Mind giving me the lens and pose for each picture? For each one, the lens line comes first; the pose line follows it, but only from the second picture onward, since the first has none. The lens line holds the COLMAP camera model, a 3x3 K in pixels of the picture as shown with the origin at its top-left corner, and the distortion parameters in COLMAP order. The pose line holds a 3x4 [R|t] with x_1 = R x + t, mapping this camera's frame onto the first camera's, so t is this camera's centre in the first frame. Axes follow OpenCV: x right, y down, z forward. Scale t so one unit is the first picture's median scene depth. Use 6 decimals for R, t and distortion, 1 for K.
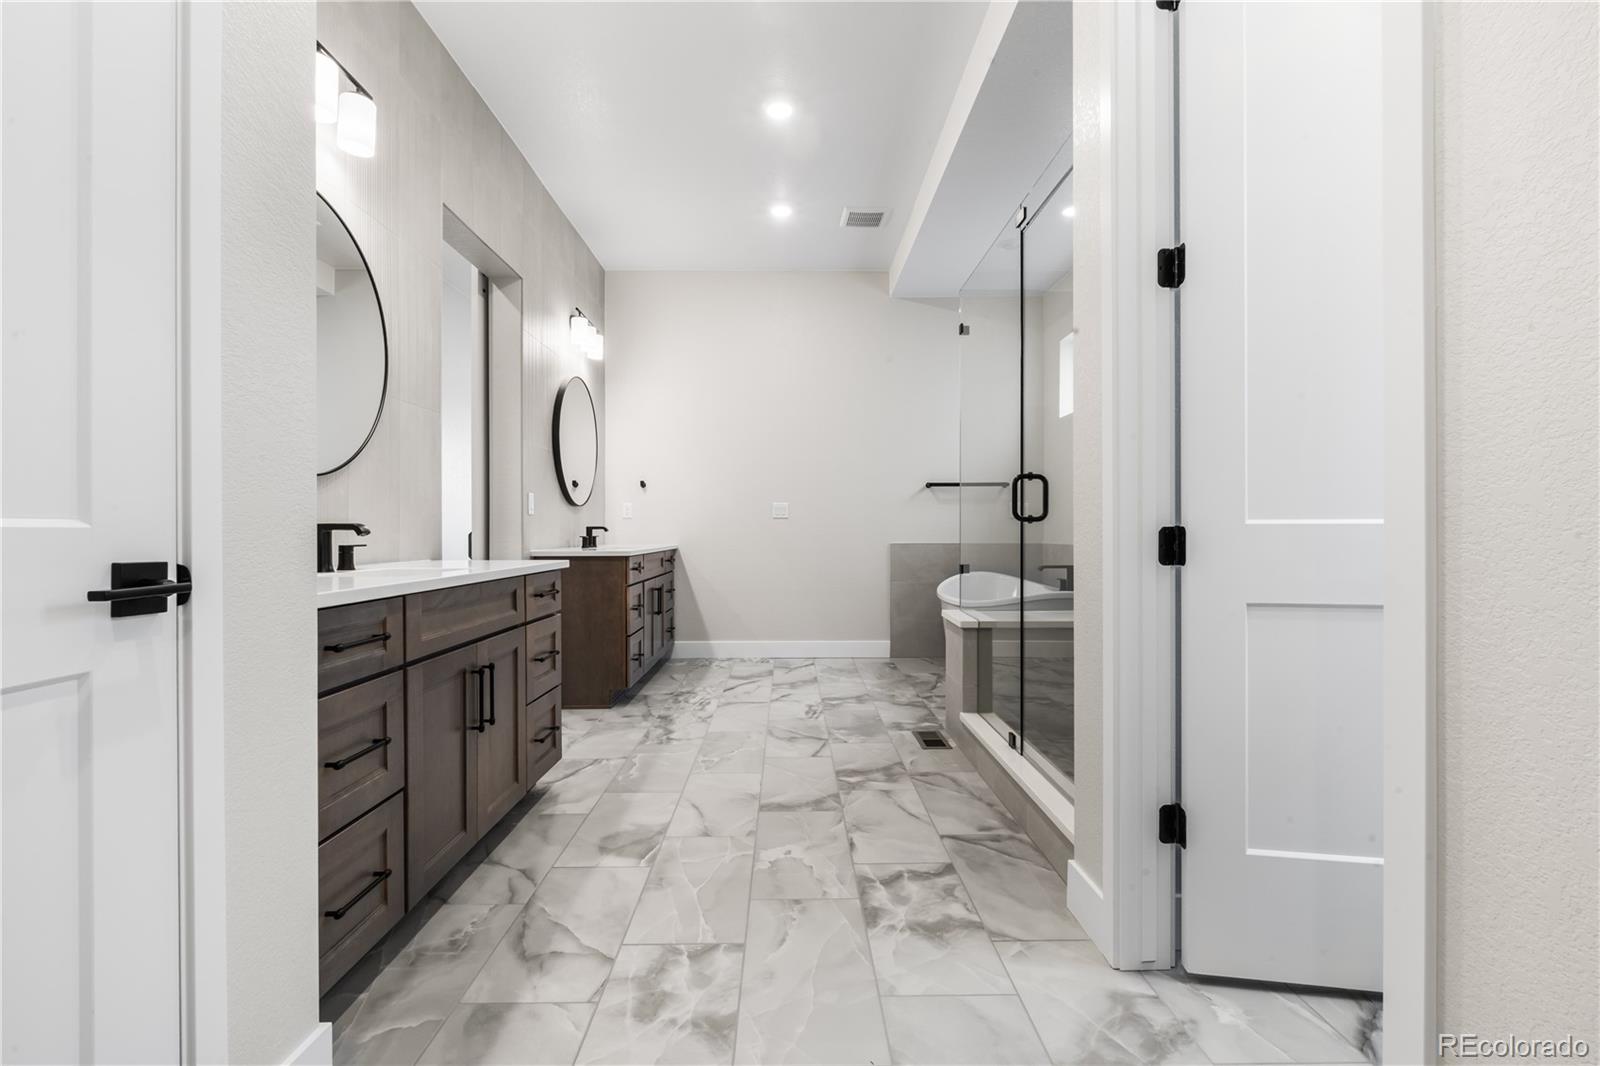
lens RADIAL K [[700.9, 0, 794.2], [0, 700.9, 531.5], [0, 0, 1]] dist [-0.008720, 0.000276]
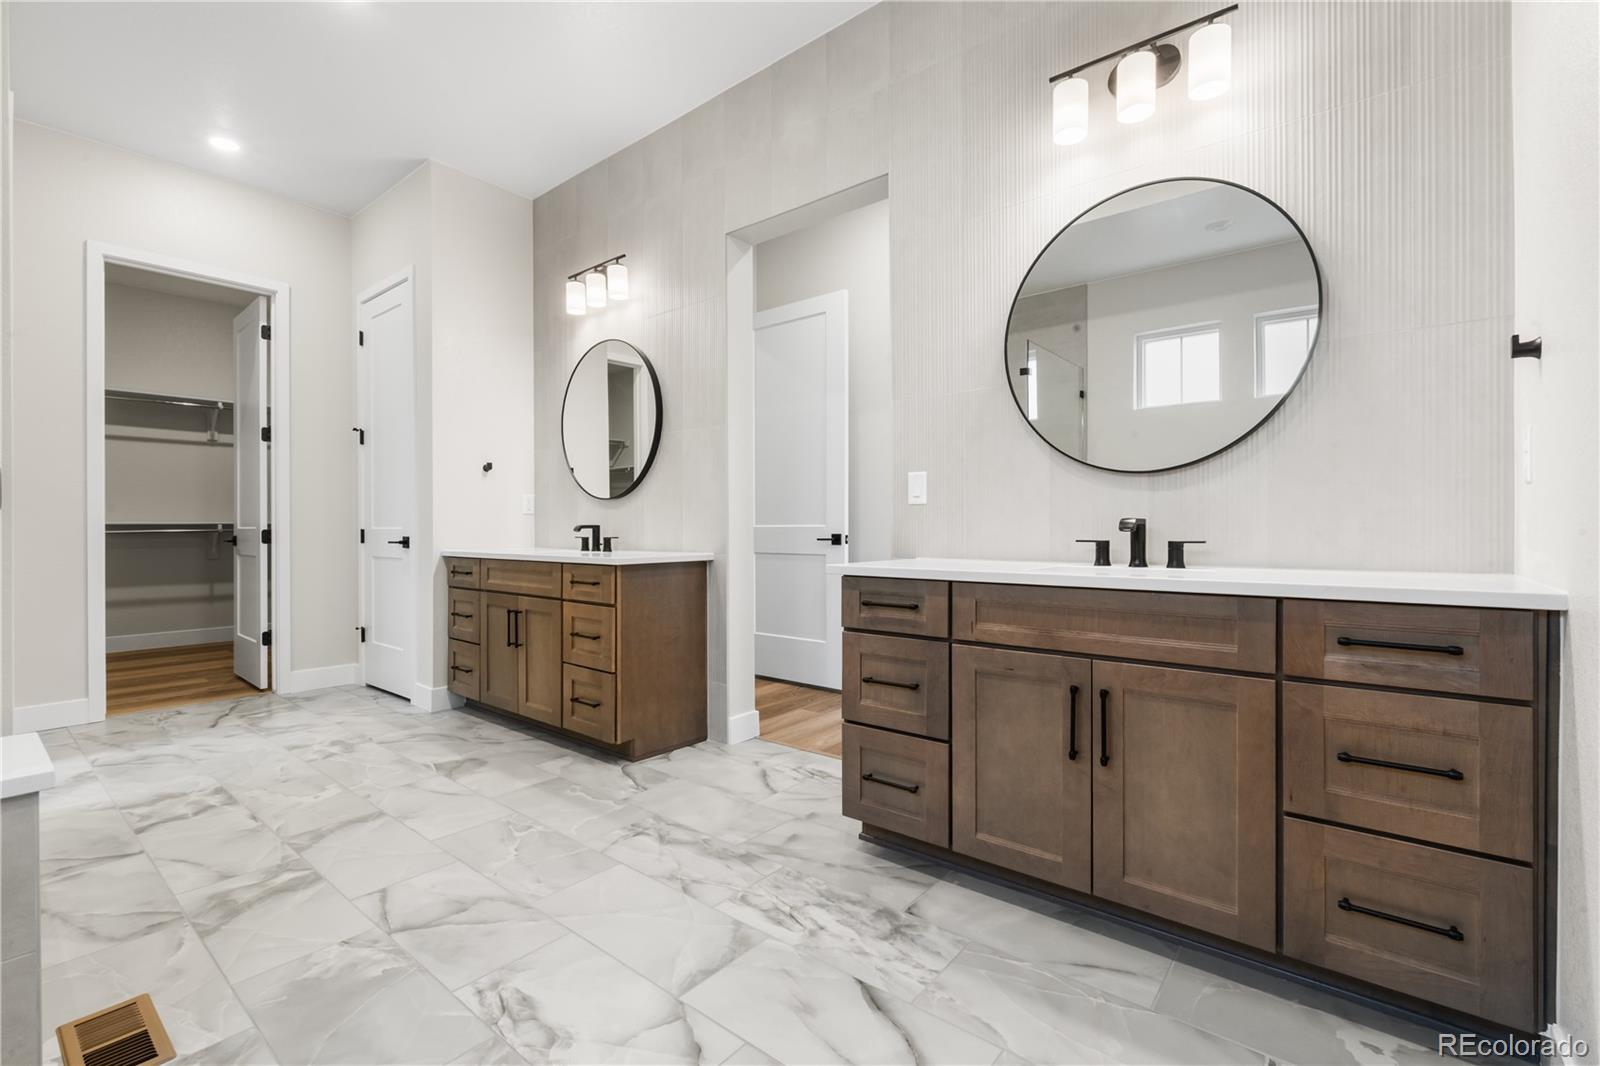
lens RADIAL K [[700.9, 0, 794.2], [0, 700.9, 531.8], [0, 0, 1]] dist [-0.008720, 0.000276]
pose [[-0.639261, 0.007535, -0.768953, 0.347145], [0.002162, 0.999966, 0.008002, -0.005390], [0.768987, 0.003453, -0.639255, 2.162760]]
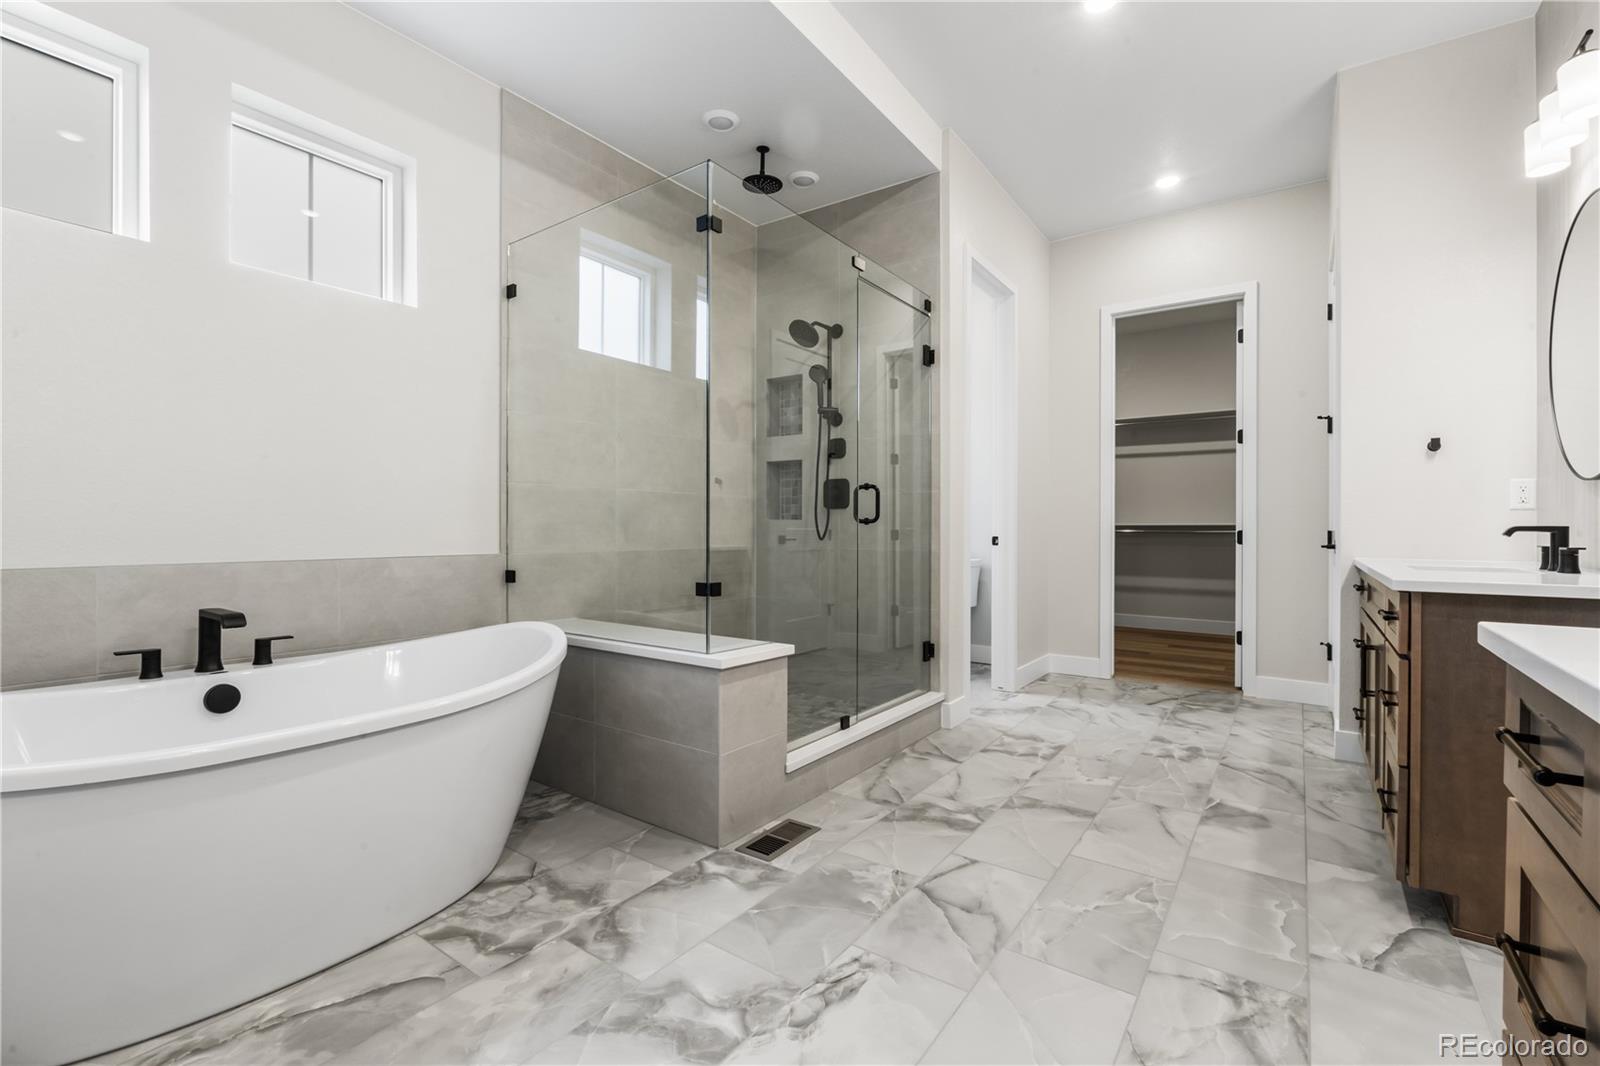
lens RADIAL K [[700.9, 0, 797.3], [0, 700.9, 532.3], [0, 0, 1]] dist [-0.008720, 0.000276]
pose [[-0.806830, -0.004780, 0.590764, -0.300373], [-0.001037, 0.999977, 0.006675, -0.005556], [-0.590782, 0.004773, -0.806817, 2.123384]]
